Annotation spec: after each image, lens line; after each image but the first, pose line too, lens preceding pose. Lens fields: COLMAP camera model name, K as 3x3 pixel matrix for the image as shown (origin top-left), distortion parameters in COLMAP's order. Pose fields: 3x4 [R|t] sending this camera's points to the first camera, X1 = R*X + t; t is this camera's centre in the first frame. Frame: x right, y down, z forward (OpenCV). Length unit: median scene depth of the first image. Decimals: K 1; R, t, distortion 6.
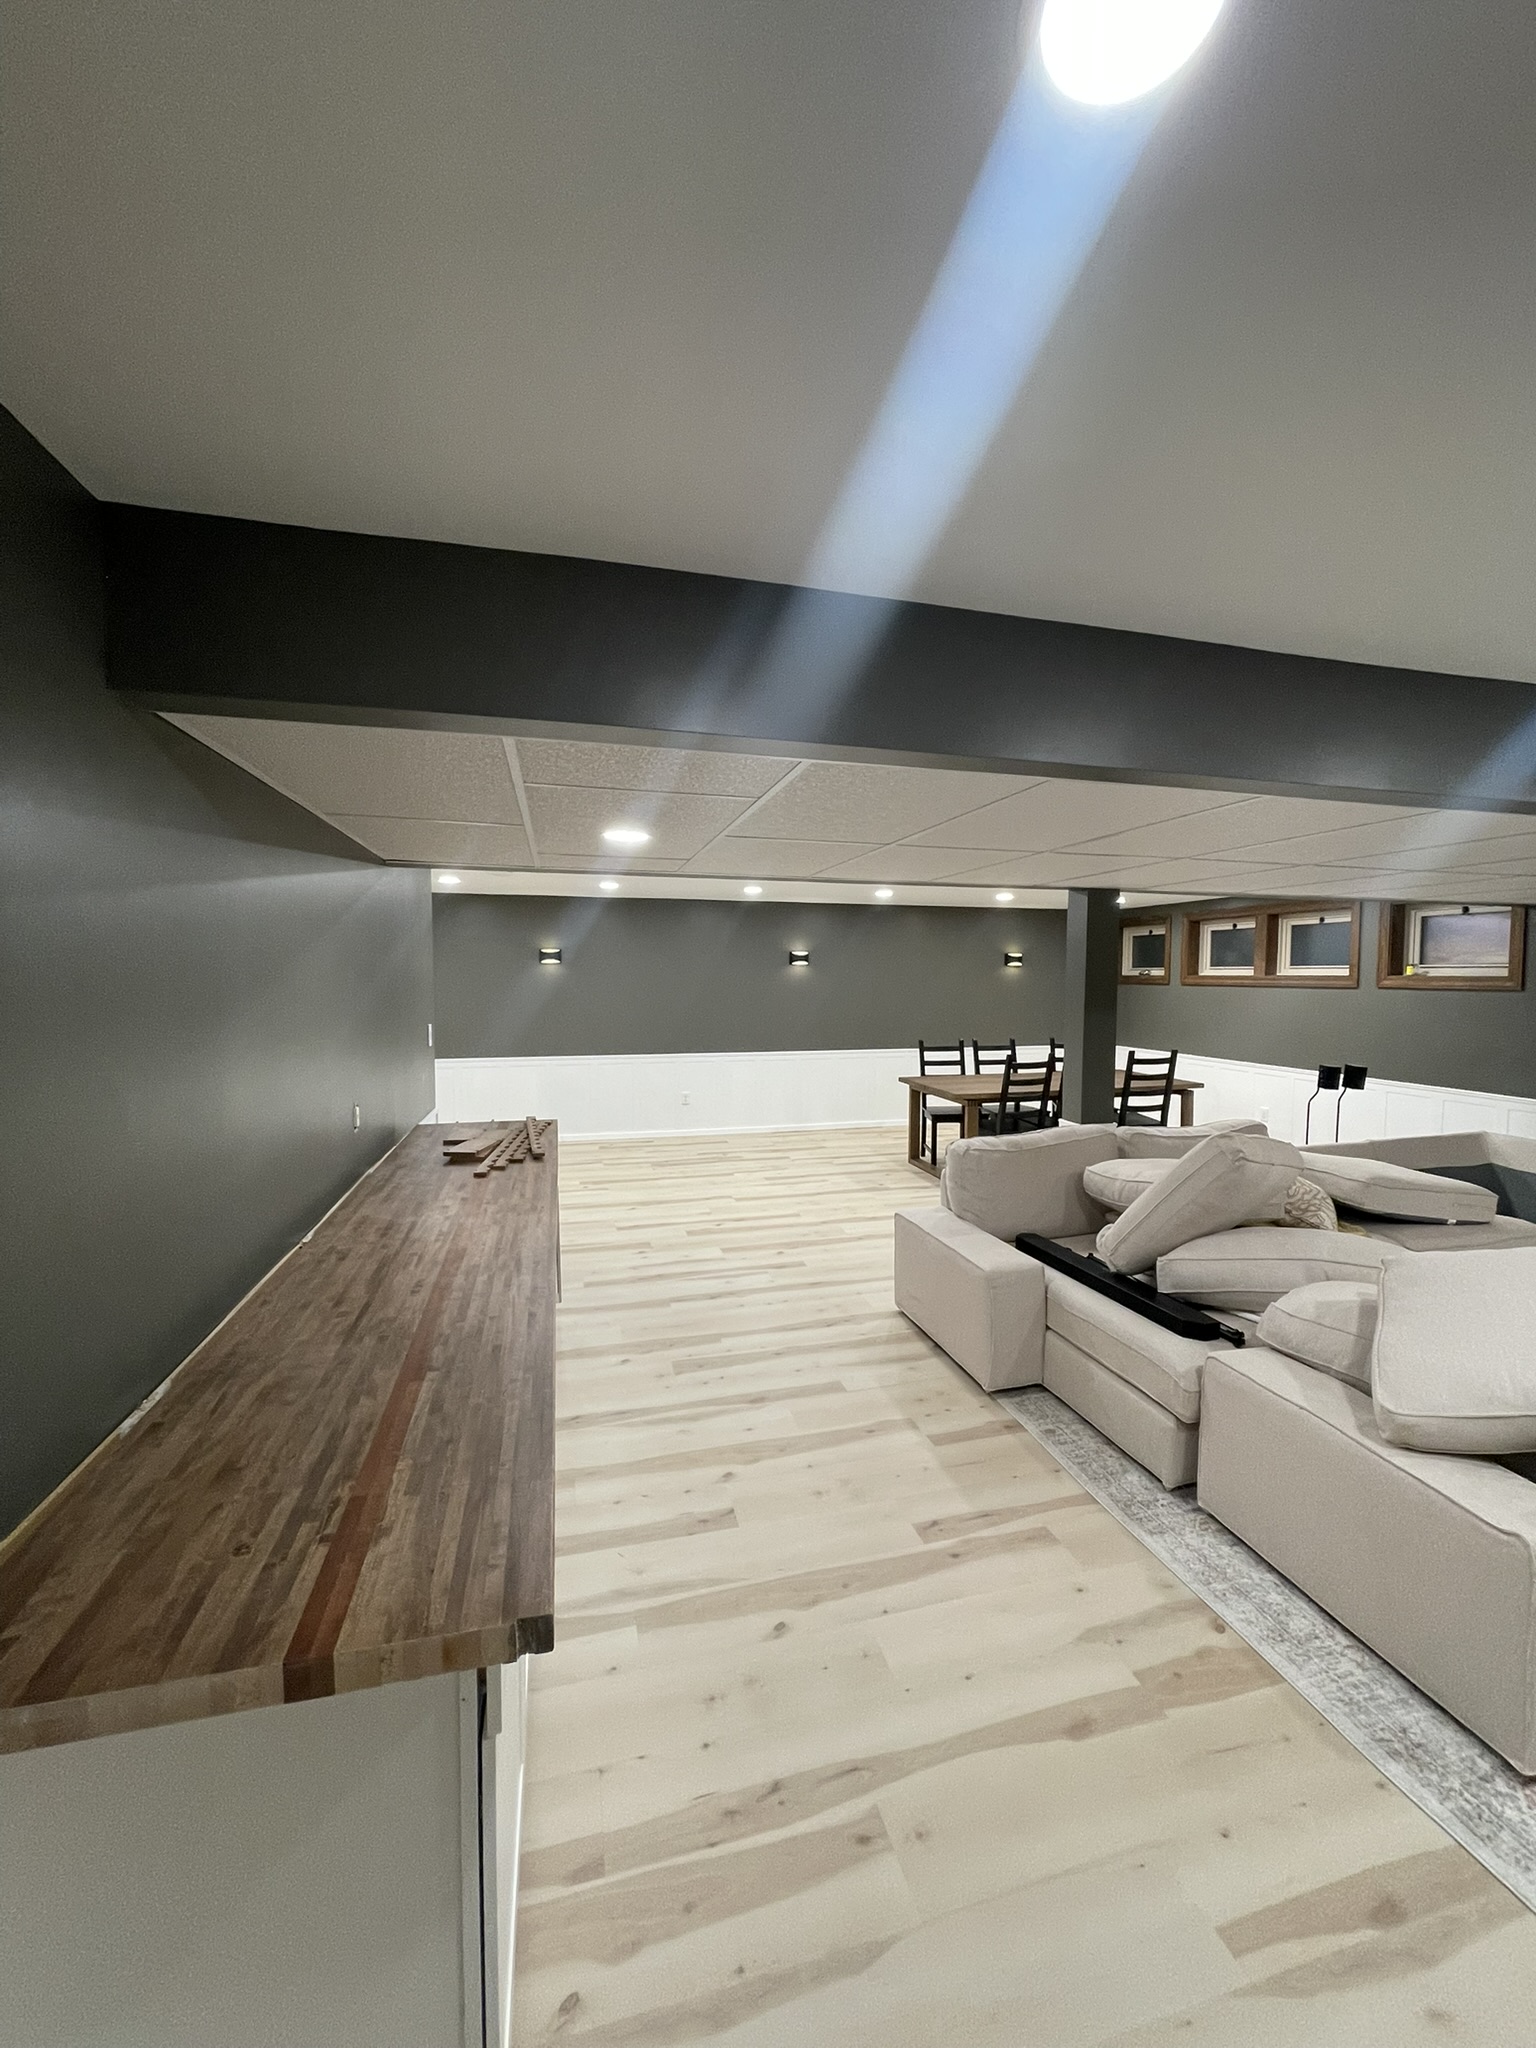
lens RADIAL K [[822.7, 0, 772.4], [0, 822.7, 1018.7], [0, 0, 1]] dist [-0.007204, 0.001347]
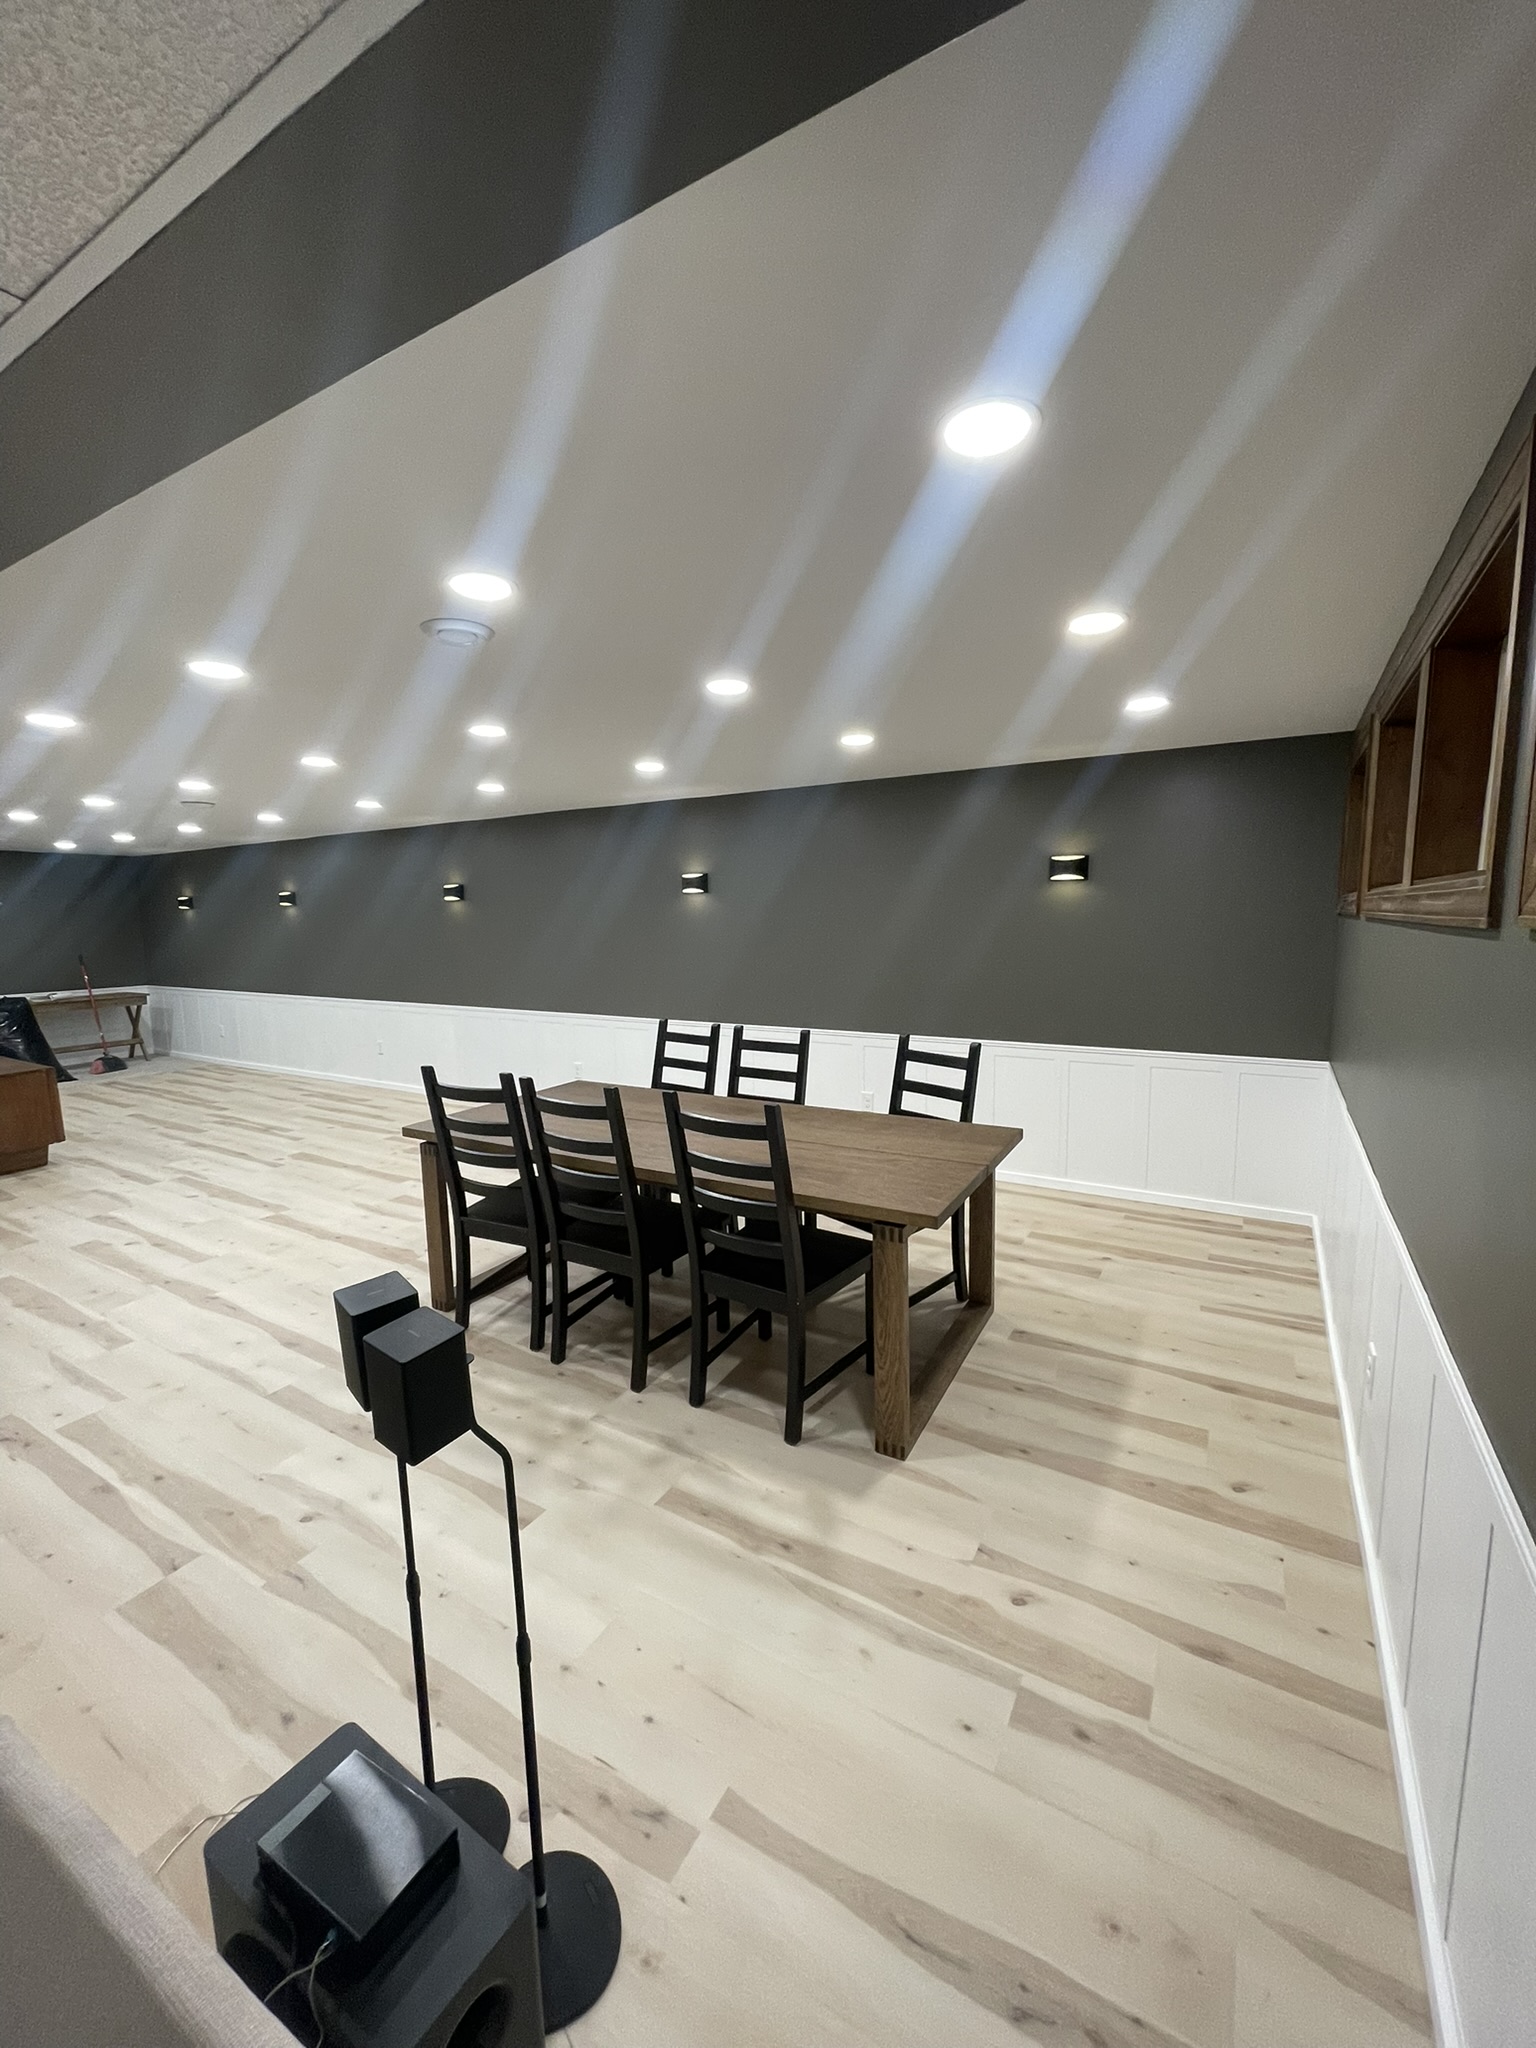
lens RADIAL K [[822.7, 0, 777.4], [0, 822.7, 1024.8], [0, 0, 1]] dist [-0.007204, 0.001347]
pose [[0.709472, 0.084244, -0.699681, 1.368468], [-0.019068, 0.994761, 0.100438, -0.064800], [0.704476, -0.057917, 0.707361, 1.386943]]
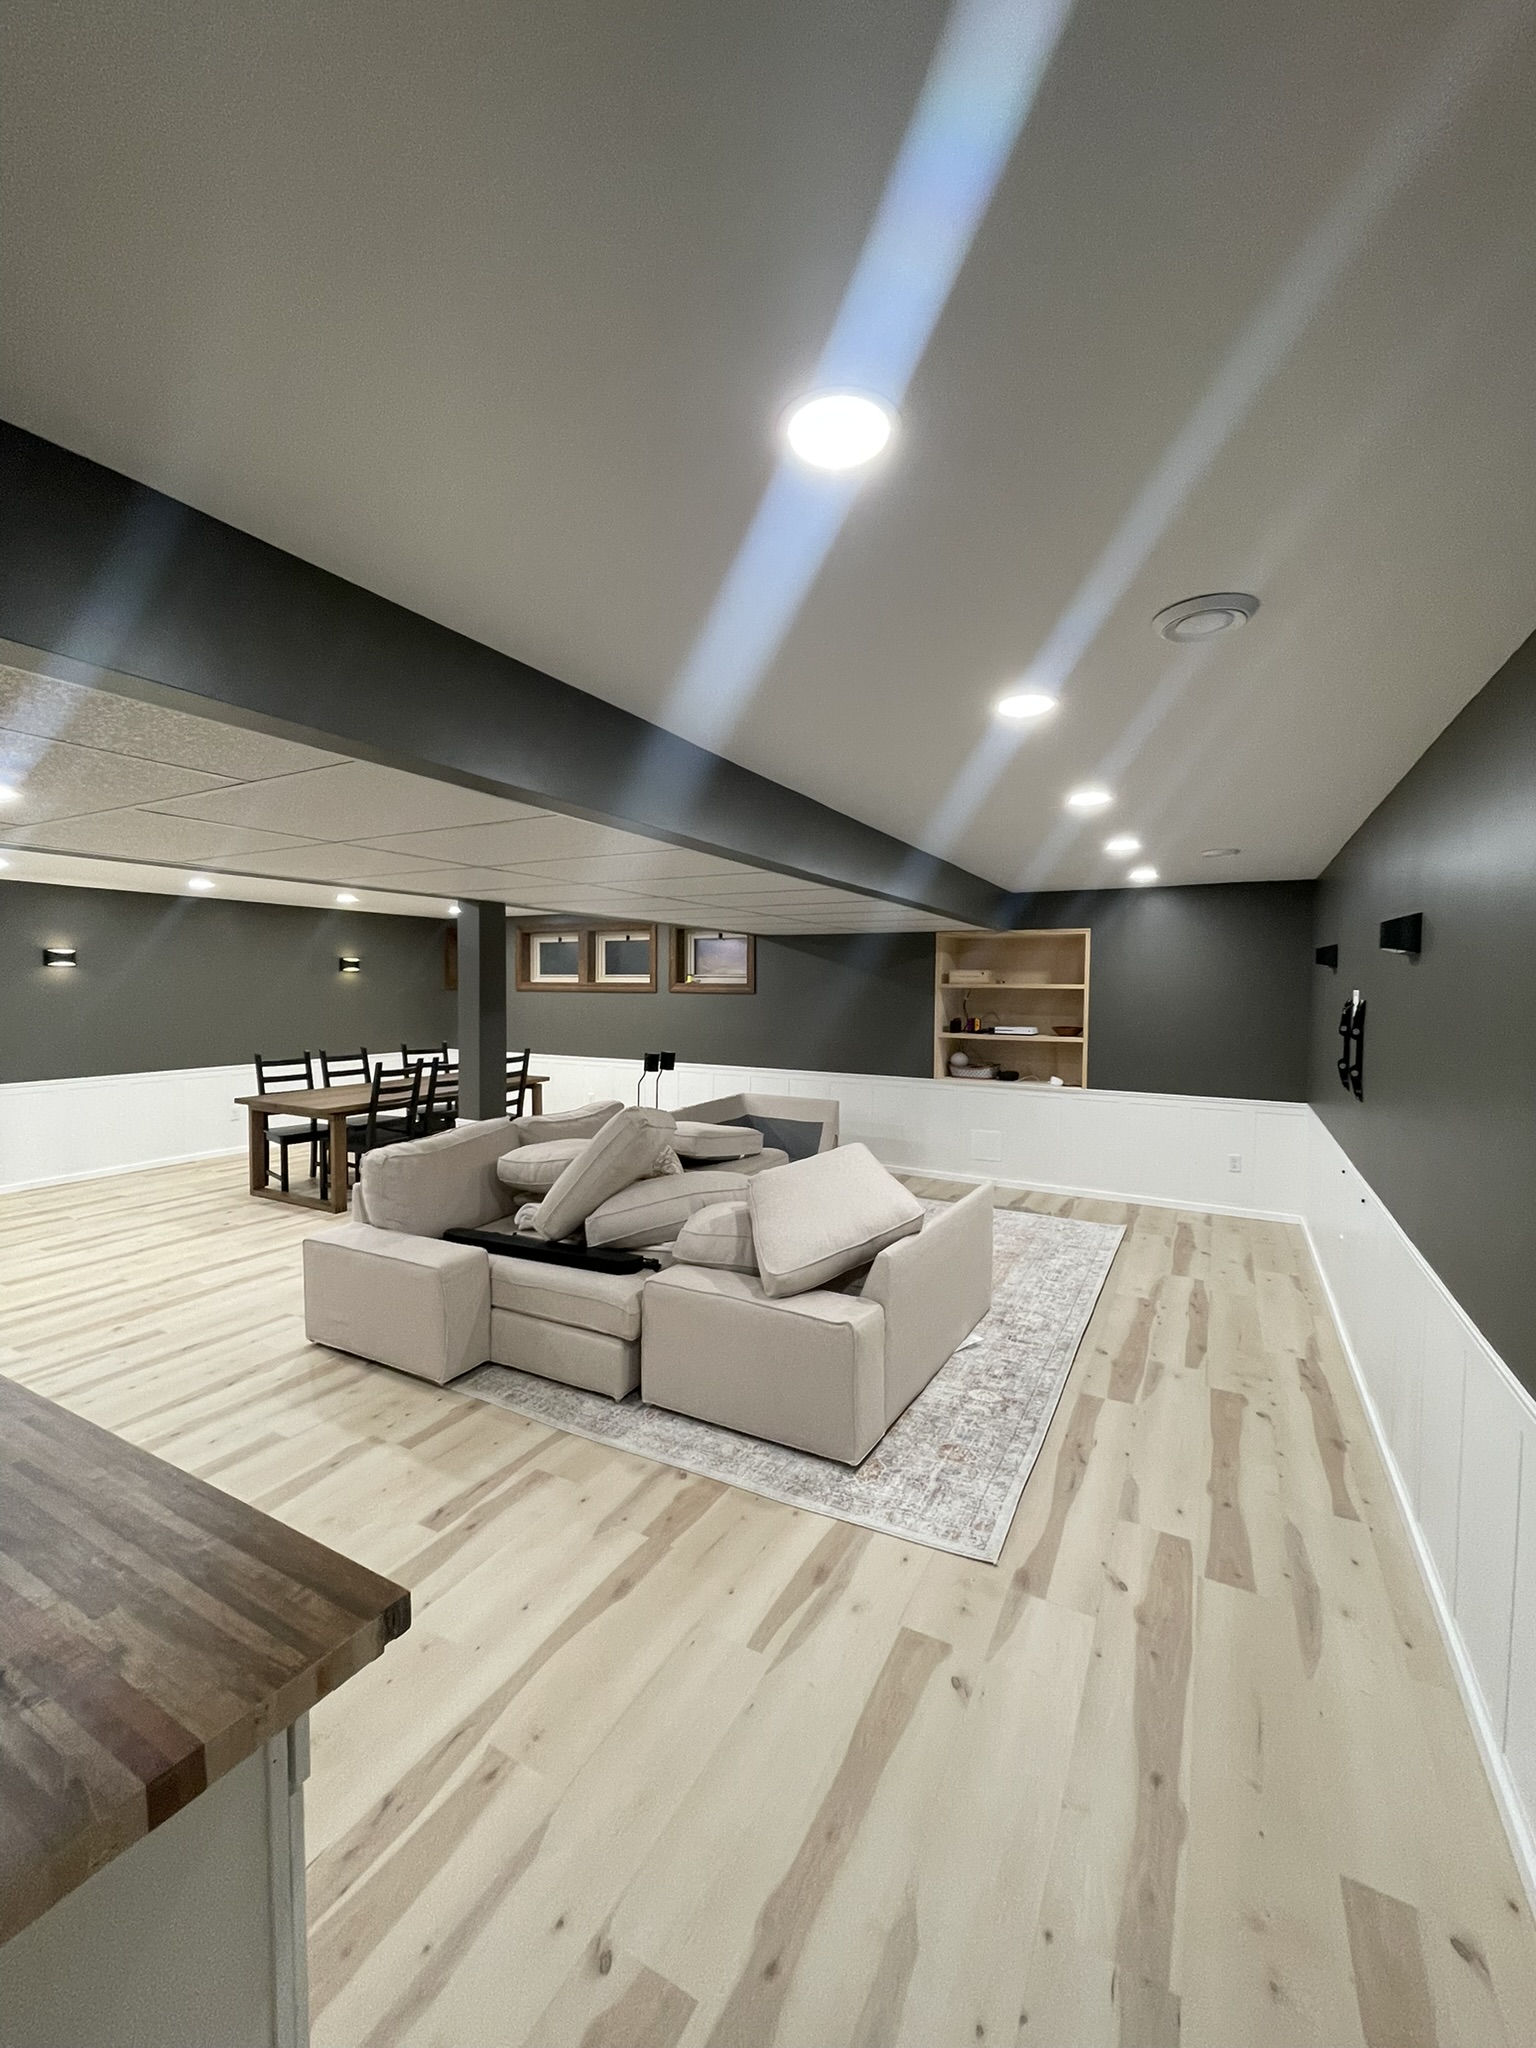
lens RADIAL K [[822.7, 0, 775.3], [0, 822.7, 1016.5], [0, 0, 1]] dist [-0.007204, 0.001347]
pose [[0.681205, -0.026051, 0.731629, -0.180372], [0.033581, 0.999427, 0.004320, 0.001438], [-0.731322, 0.021626, 0.681689, -0.017671]]
